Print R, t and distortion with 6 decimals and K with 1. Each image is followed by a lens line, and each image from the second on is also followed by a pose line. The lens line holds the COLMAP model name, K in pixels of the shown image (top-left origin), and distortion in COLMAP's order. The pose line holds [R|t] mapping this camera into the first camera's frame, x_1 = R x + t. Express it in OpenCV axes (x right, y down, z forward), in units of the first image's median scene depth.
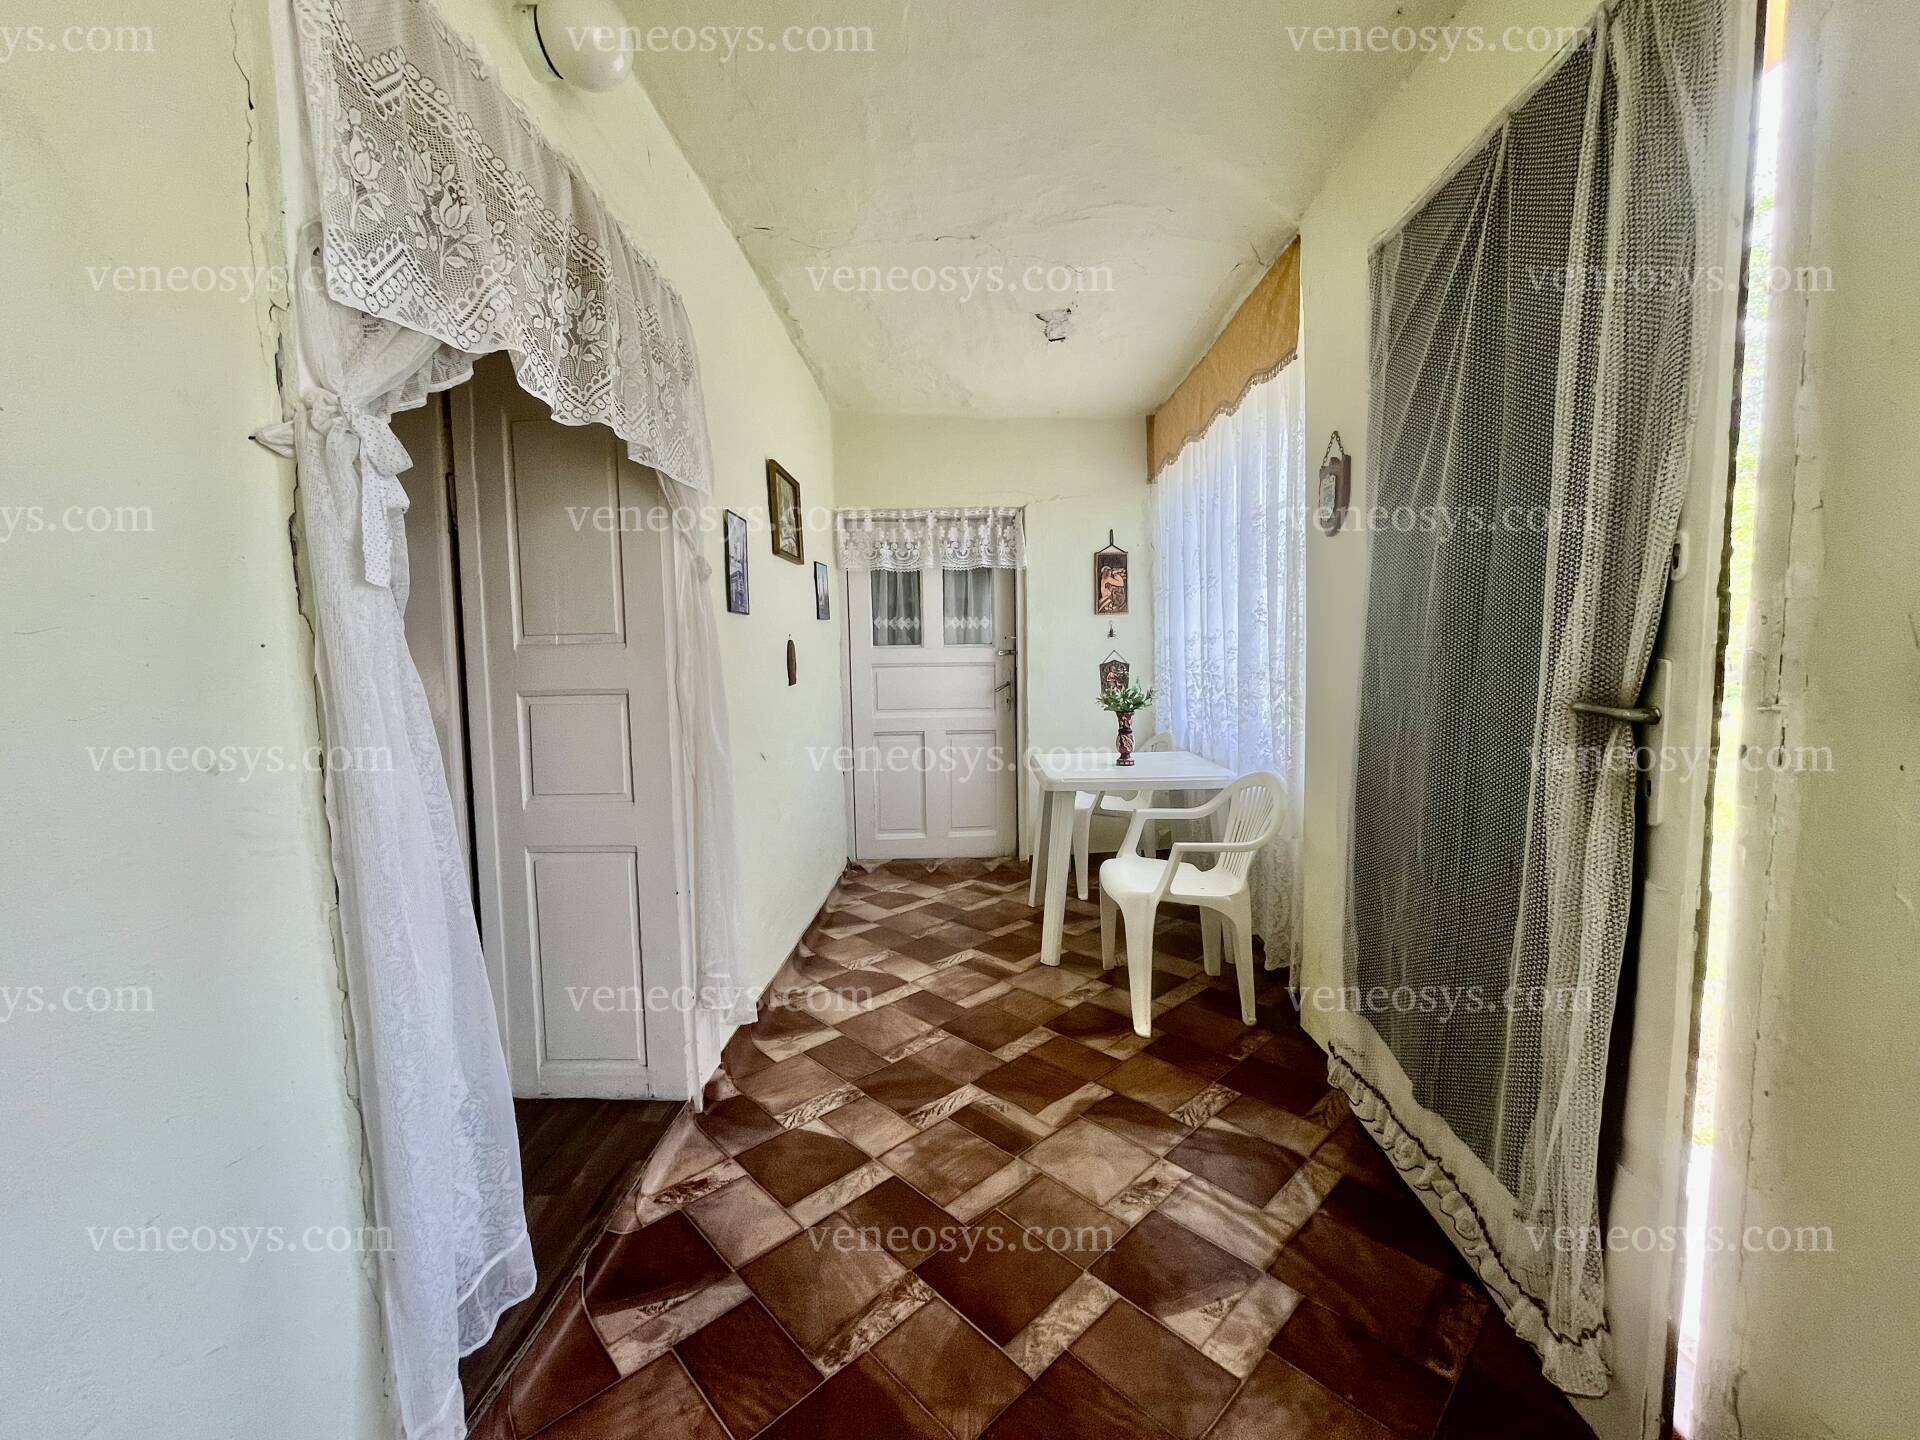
lens RADIAL K [[776.3, 0, 960.3], [0, 776.3, 720.5], [0, 0, 1]] dist [0.002046, -0.000794]
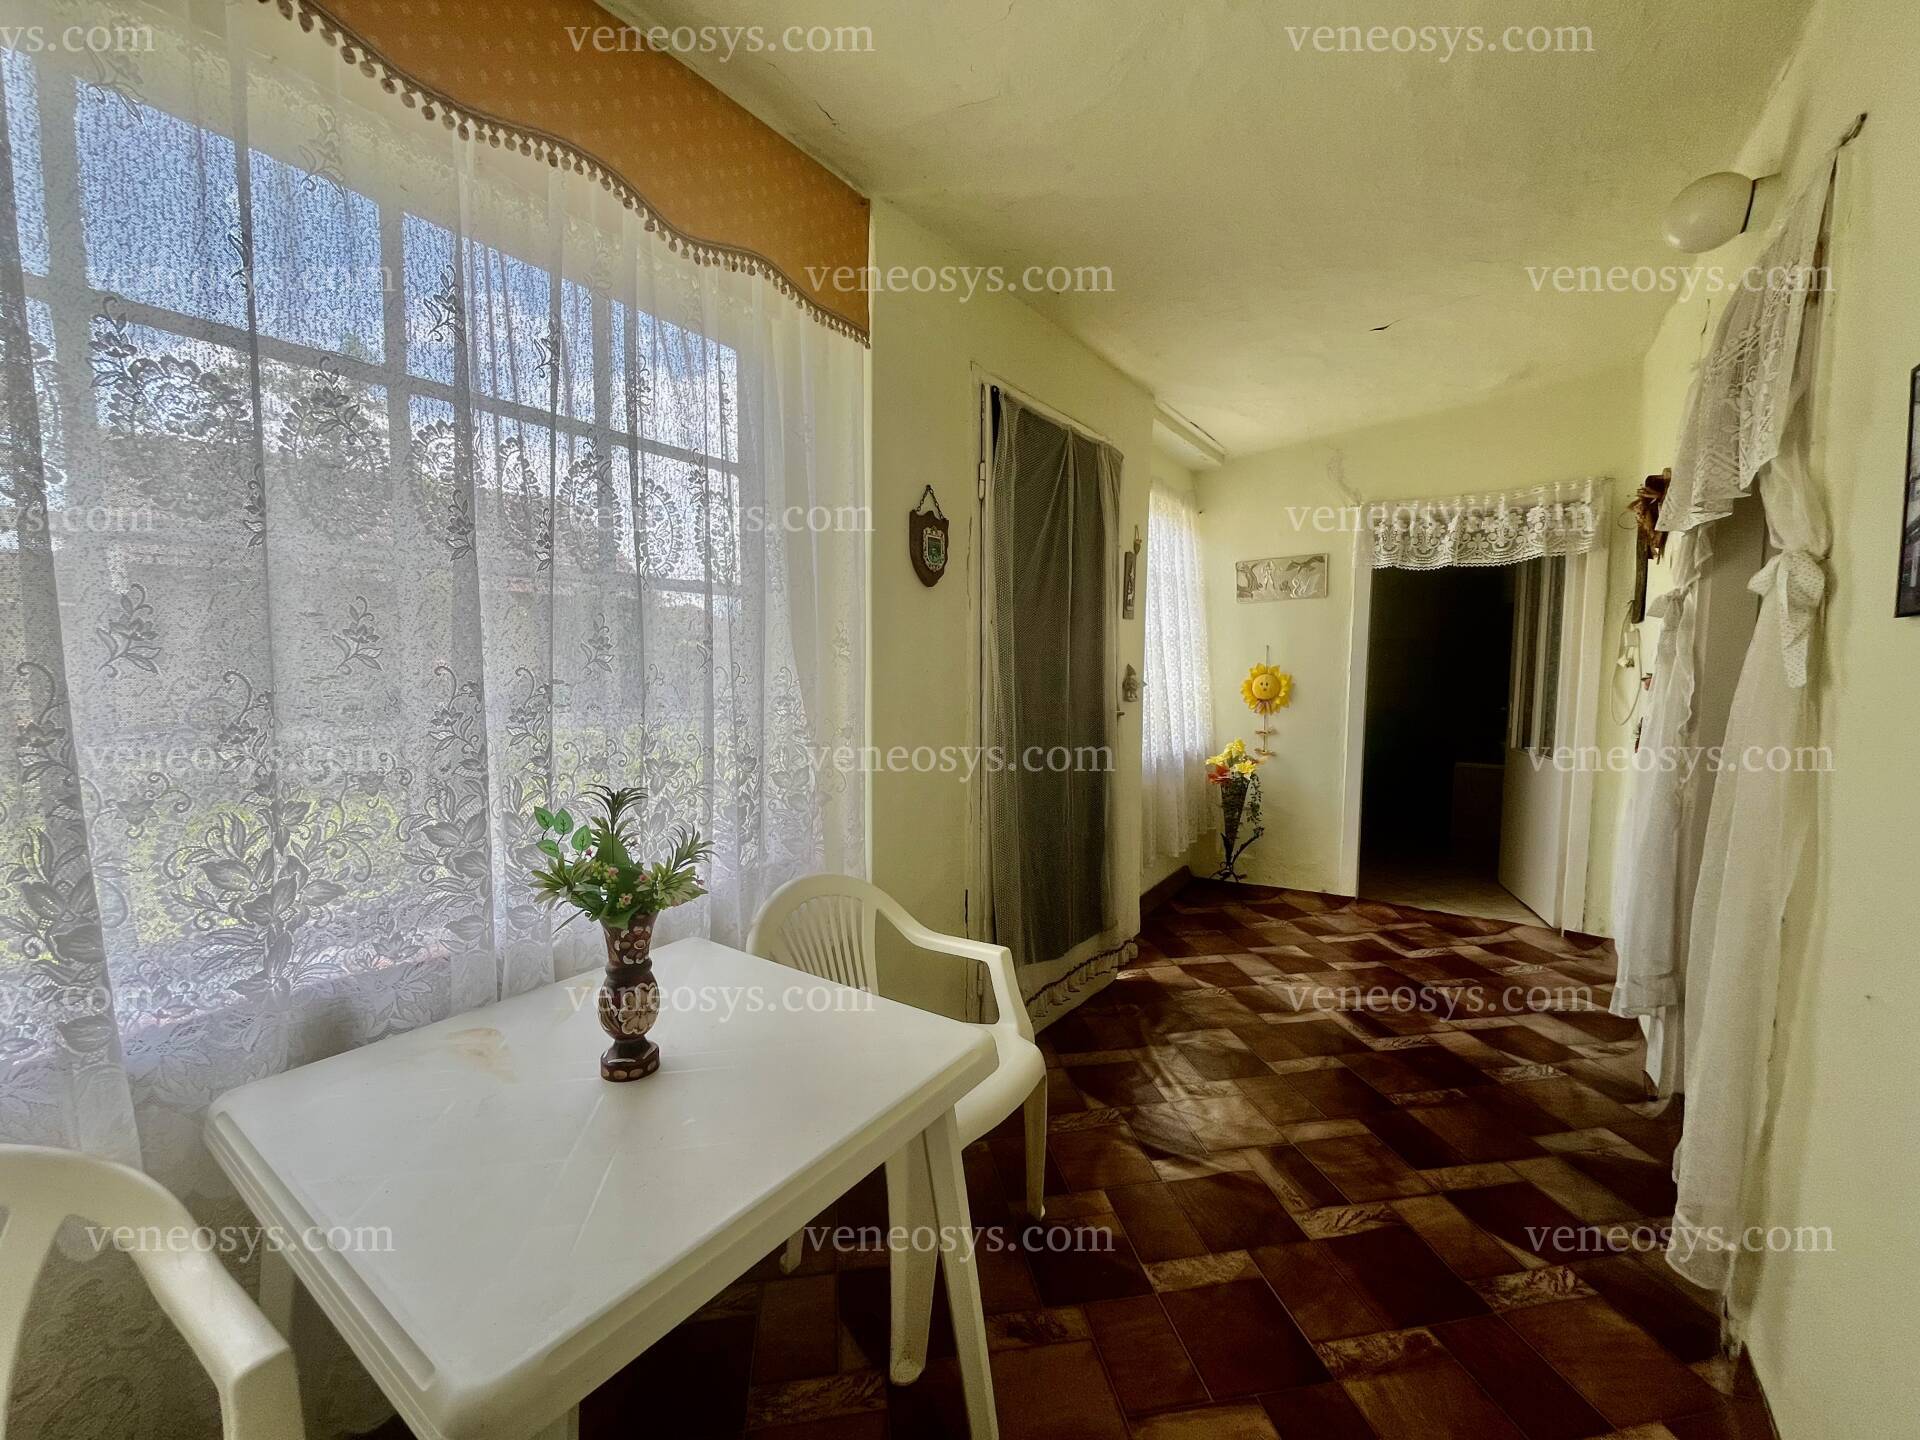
lens RADIAL K [[776.3, 0, 960.4], [0, 776.3, 721.9], [0, 0, 1]] dist [0.002046, -0.000794]
pose [[-0.823483, -0.028014, 0.566649, -0.139915], [0.061072, 0.988600, 0.137627, -0.204862], [-0.564045, 0.147939, -0.812384, 1.926991]]
